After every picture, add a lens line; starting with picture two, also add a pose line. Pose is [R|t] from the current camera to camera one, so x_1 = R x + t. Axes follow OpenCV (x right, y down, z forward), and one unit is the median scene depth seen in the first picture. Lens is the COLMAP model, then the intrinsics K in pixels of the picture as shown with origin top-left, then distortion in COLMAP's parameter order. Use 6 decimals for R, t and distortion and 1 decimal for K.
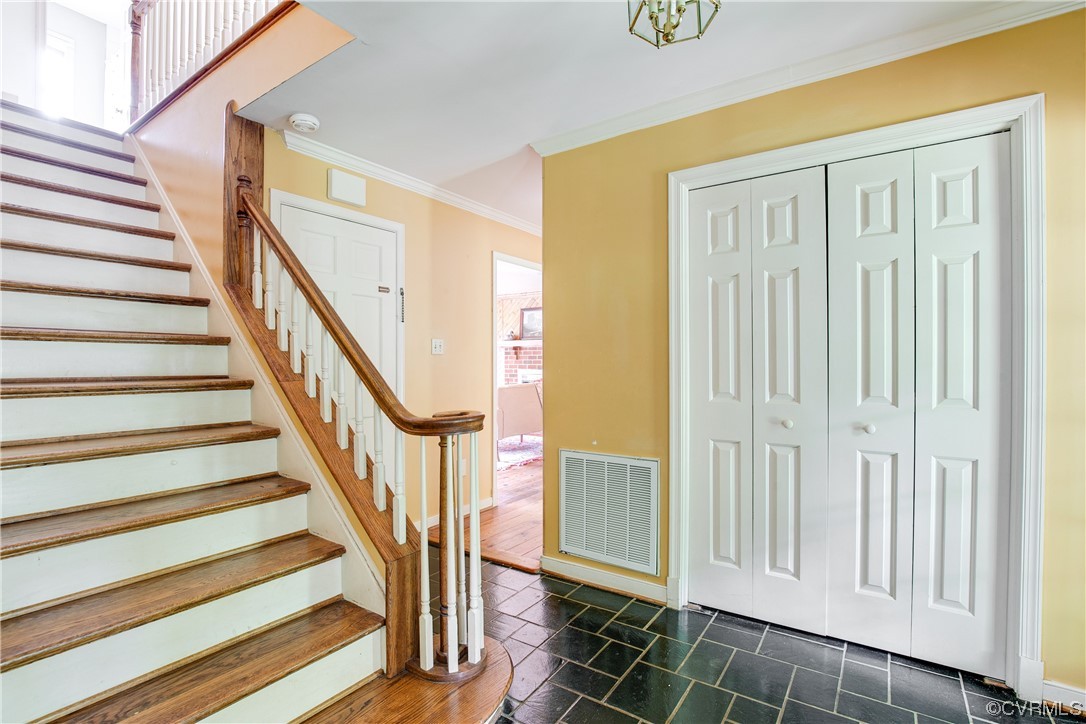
lens RADIAL K [[501.2, 0, 540.8], [0, 501.2, 365.2], [0, 0, 1]] dist [-0.031610, 0.000719]
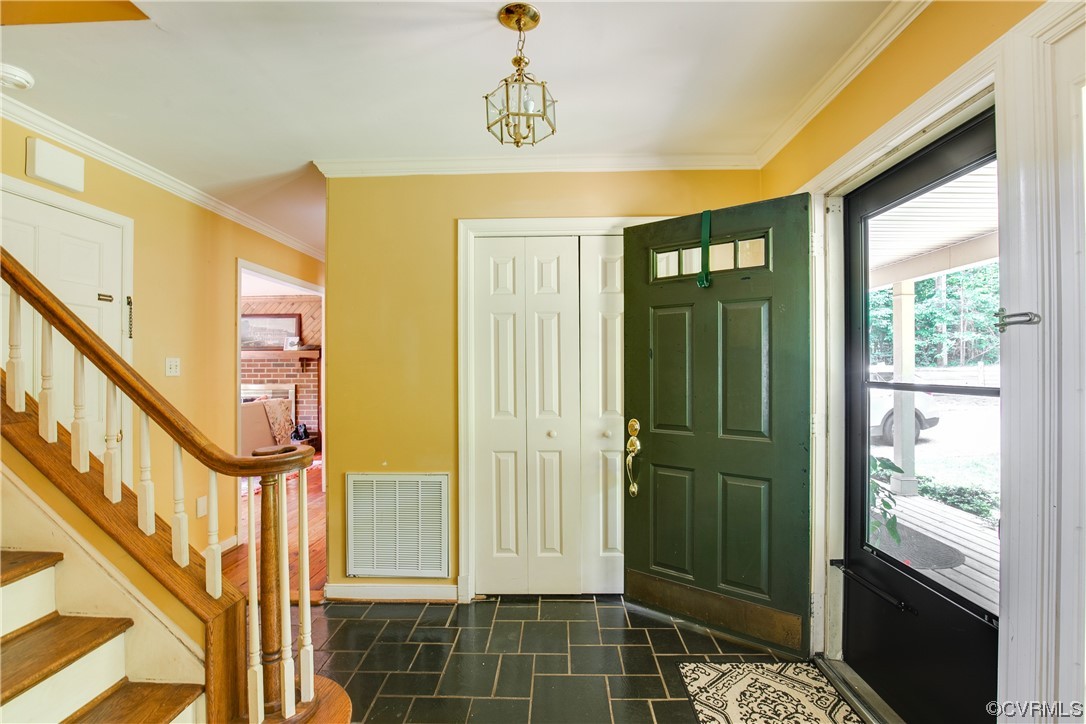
lens RADIAL K [[501.8, 0, 546.7], [0, 501.8, 368.3], [0, 0, 1]] dist [-0.031146, 0.001627]
pose [[0.835676, 0.000100, 0.549223, -0.196474], [0.005072, 0.999956, -0.007898, -0.035987], [-0.549200, 0.009386, 0.835638, -0.058722]]
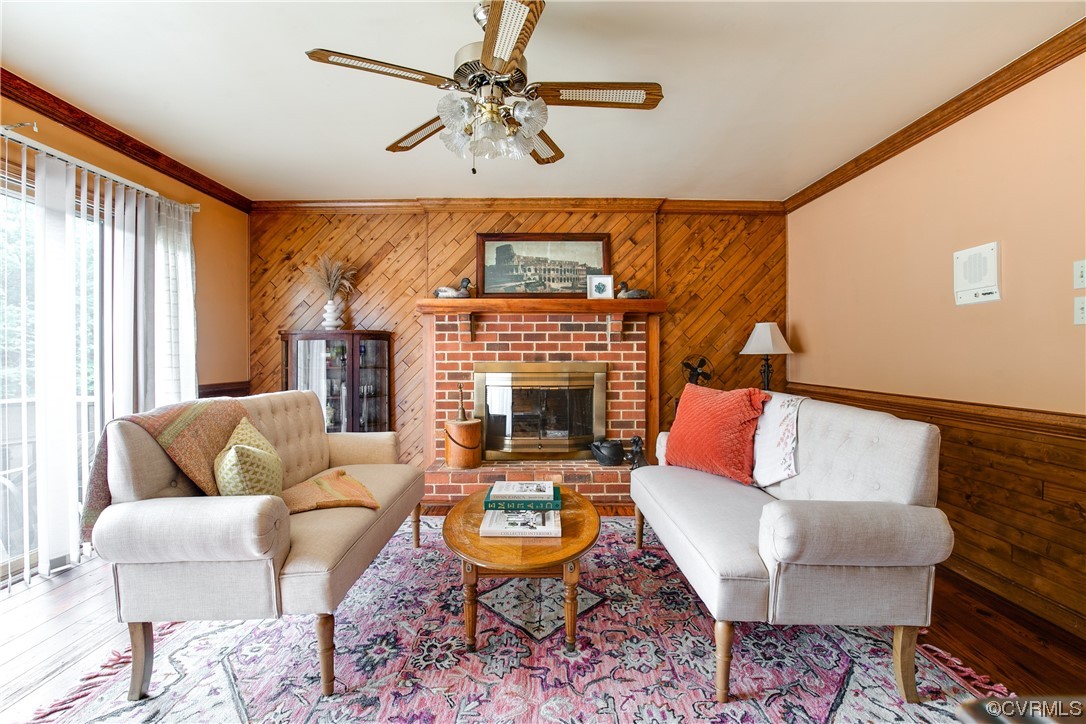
lens RADIAL K [[497.5, 0, 547.7], [0, 497.5, 357.7], [0, 0, 1]] dist [-0.030284, 0.001014]
pose [[0.814600, -0.003025, 0.580015, -0.935776], [0.001136, 0.999993, 0.003620, 0.008569], [-0.580022, -0.002290, 0.814597, 2.141788]]
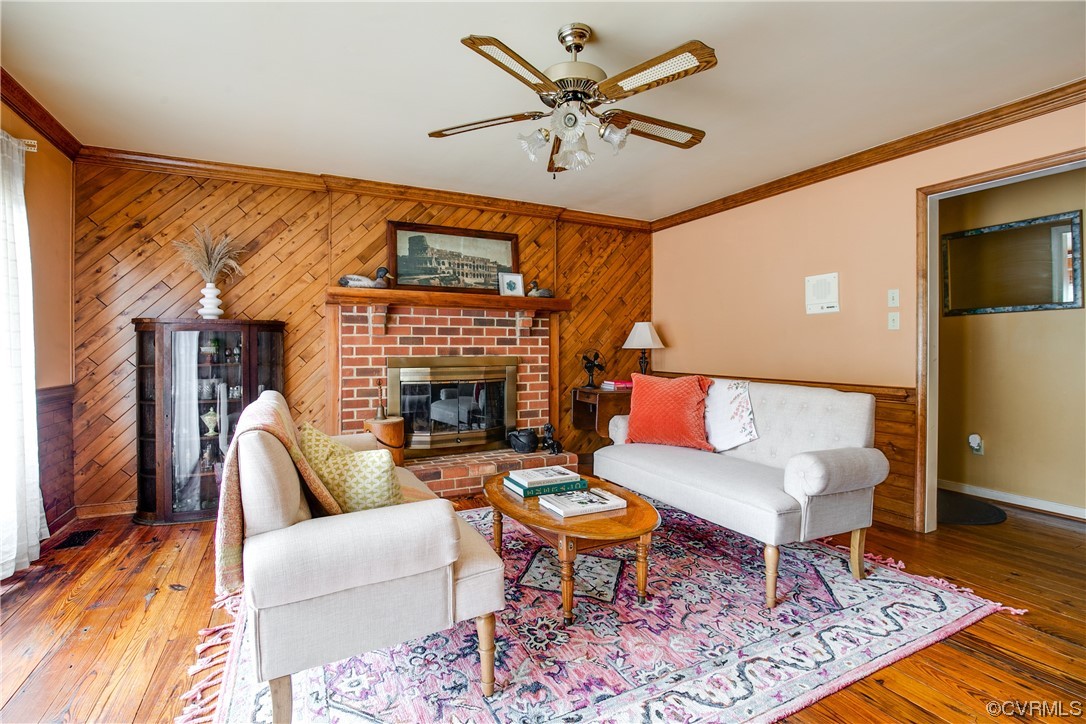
lens RADIAL K [[496.5, 0, 547.4], [0, 496.5, 350.6], [0, 0, 1]] dist [-0.029256, 0.000167]
pose [[0.476392, -0.002441, 0.879229, -1.306875], [0.002585, 0.999996, 0.001376, 0.008541], [-0.879229, 0.001617, 0.476397, 2.452537]]
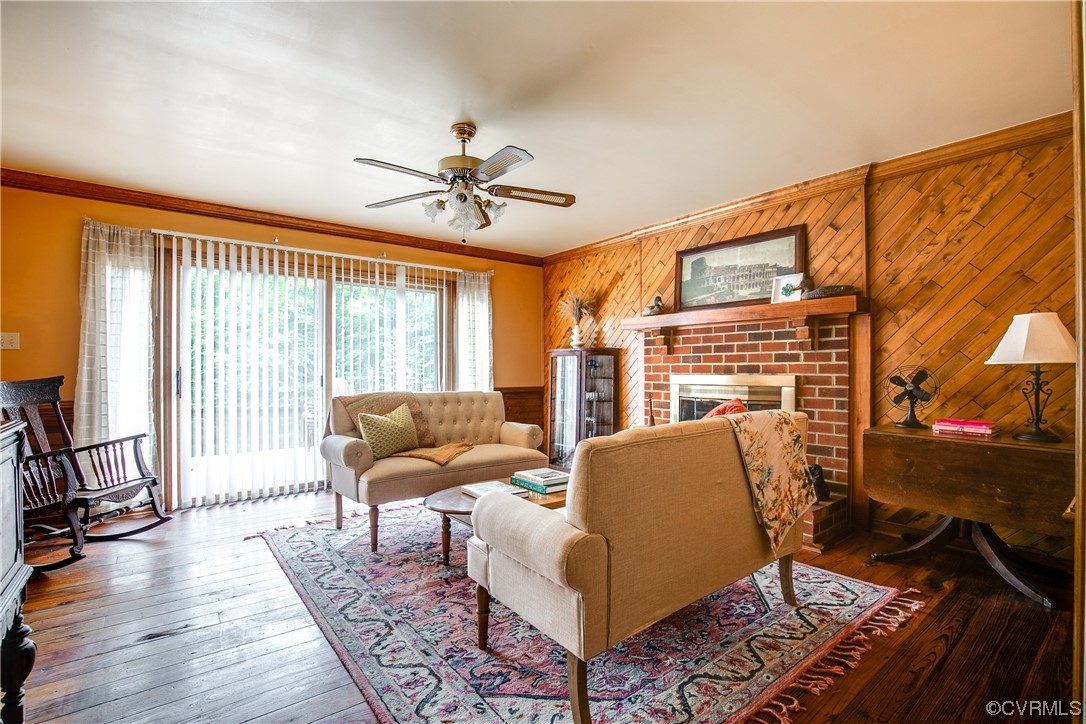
lens RADIAL K [[501.8, 0, 546.7], [0, 501.8, 368.3], [0, 0, 1]] dist [-0.031146, 0.001627]
pose [[0.959096, -0.002685, -0.283067, -0.085826], [0.001989, 0.999994, -0.002748, 0.012825], [0.283073, 0.002073, 0.959096, 1.803812]]
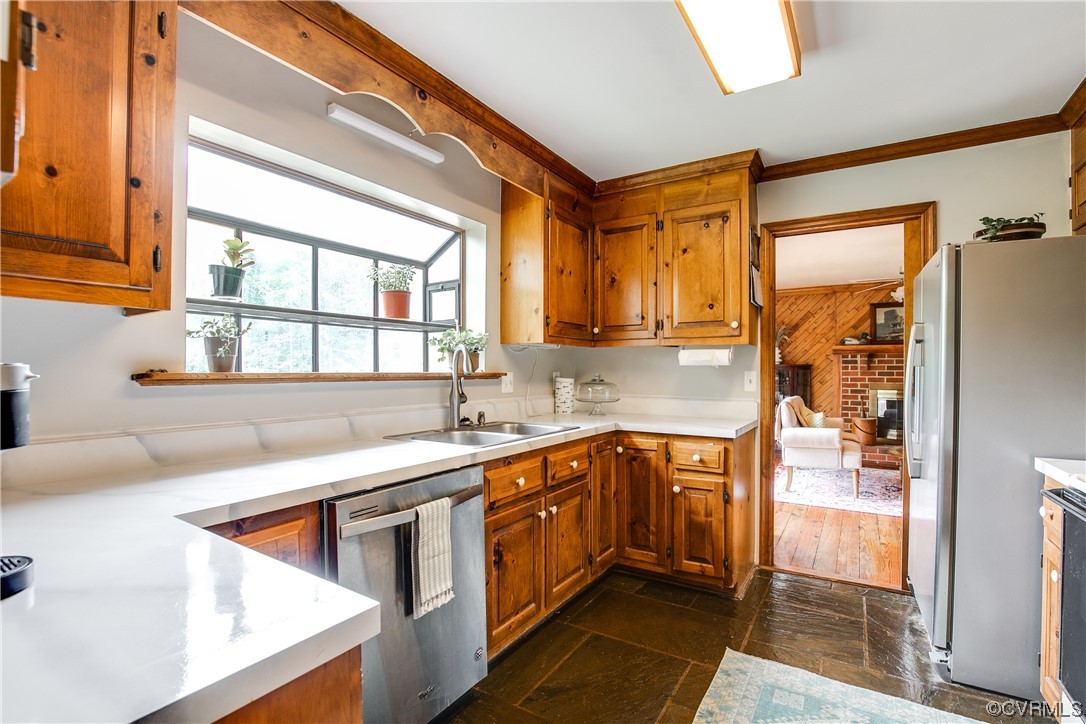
lens RADIAL K [[501.8, 0, 546.7], [0, 501.8, 368.3], [0, 0, 1]] dist [-0.031146, 0.001627]
pose [[0.999381, 0.003992, 0.034954, -2.035850], [-0.003864, 0.999986, -0.003723, -0.035512], [-0.034968, 0.003586, 0.999382, 0.988262]]
